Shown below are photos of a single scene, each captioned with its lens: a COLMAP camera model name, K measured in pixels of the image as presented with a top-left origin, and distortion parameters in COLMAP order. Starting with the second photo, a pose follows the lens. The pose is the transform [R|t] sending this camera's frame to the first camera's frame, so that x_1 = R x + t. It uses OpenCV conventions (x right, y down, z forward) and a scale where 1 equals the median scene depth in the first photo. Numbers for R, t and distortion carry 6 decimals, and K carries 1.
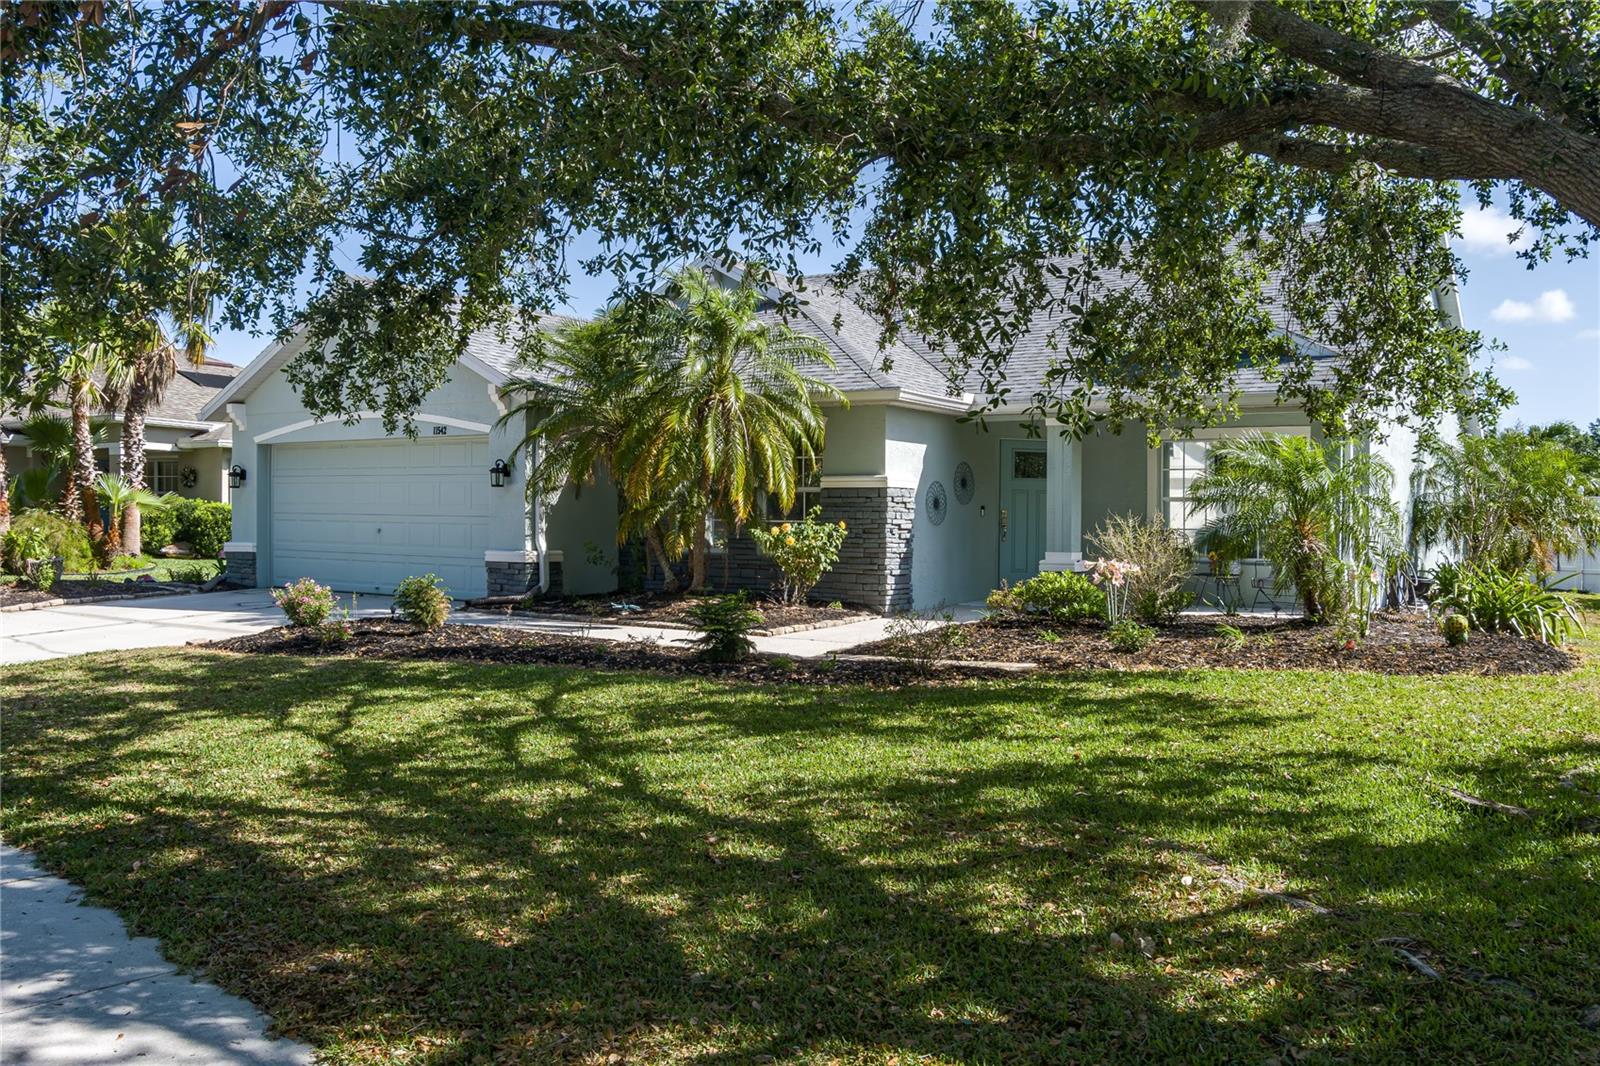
lens RADIAL K [[1346.9, 0, 800.1], [0, 1346.9, 531.3], [0, 0, 1]] dist [-0.072195, 0.020318]
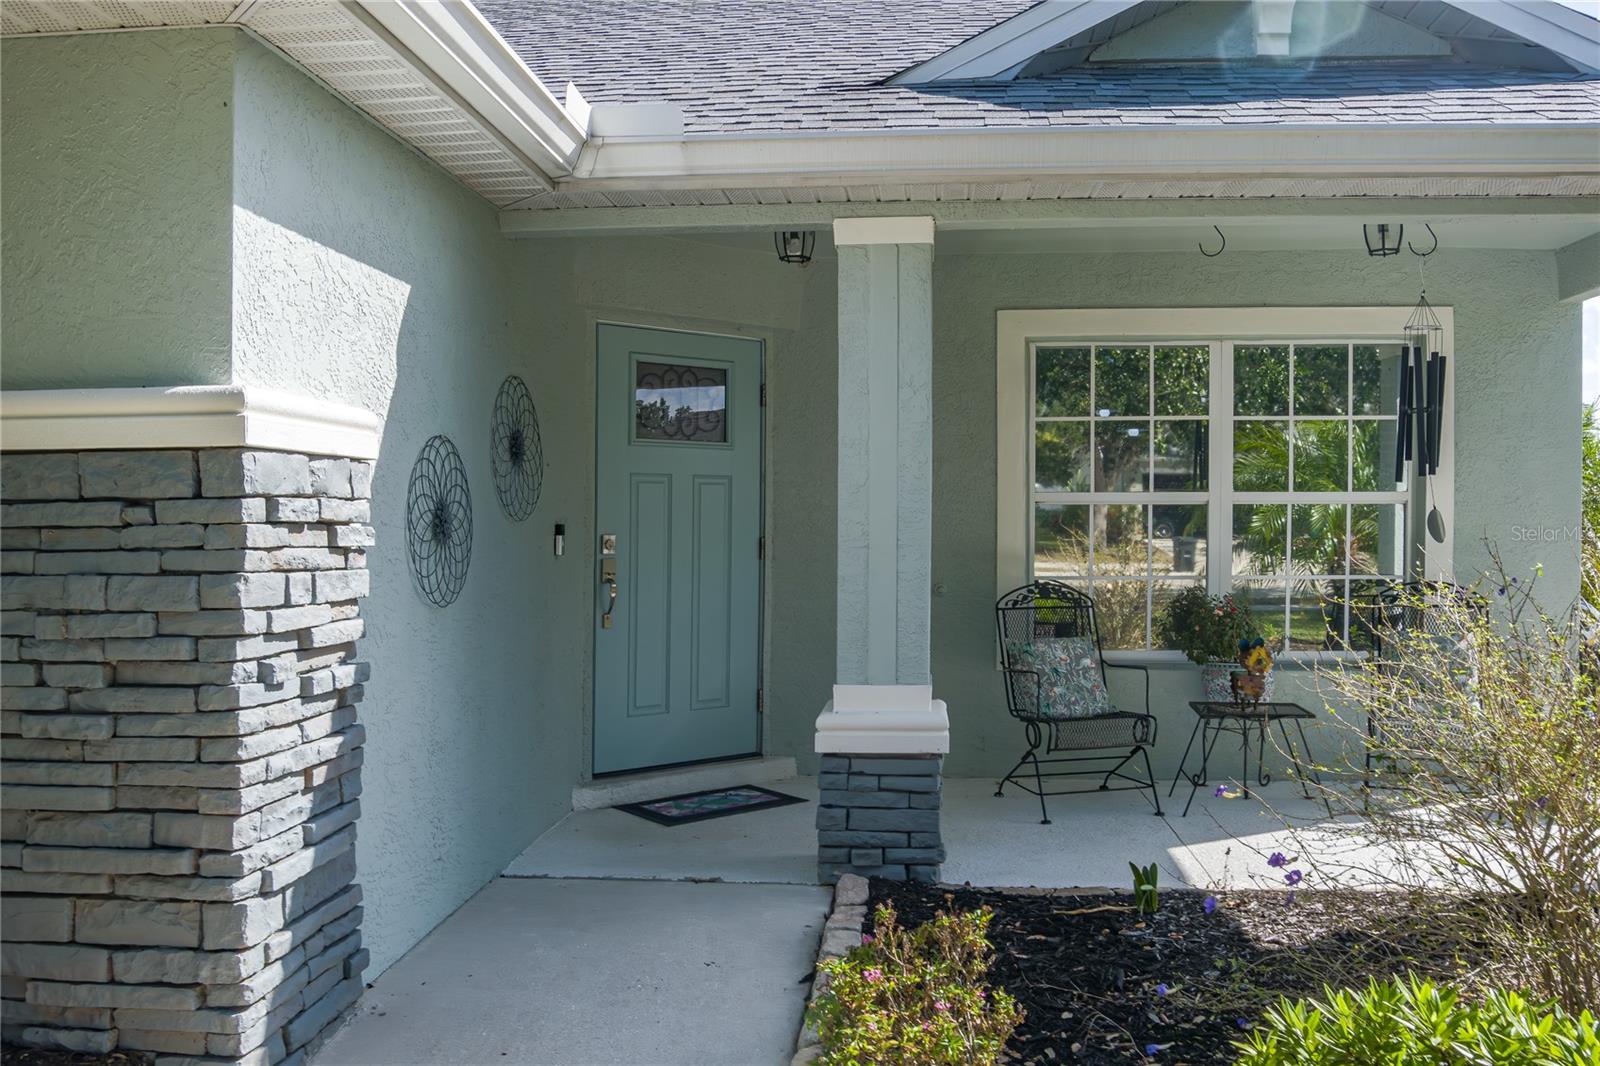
lens RADIAL K [[1346.9, 0, 801.6], [0, 1346.9, 529.4], [0, 0, 1]] dist [-0.072195, 0.020318]
pose [[0.891993, -0.005255, 0.452019, 0.049650], [0.004877, 0.999986, 0.002003, -0.020640], [-0.452023, 0.000418, 0.892006, 0.785823]]
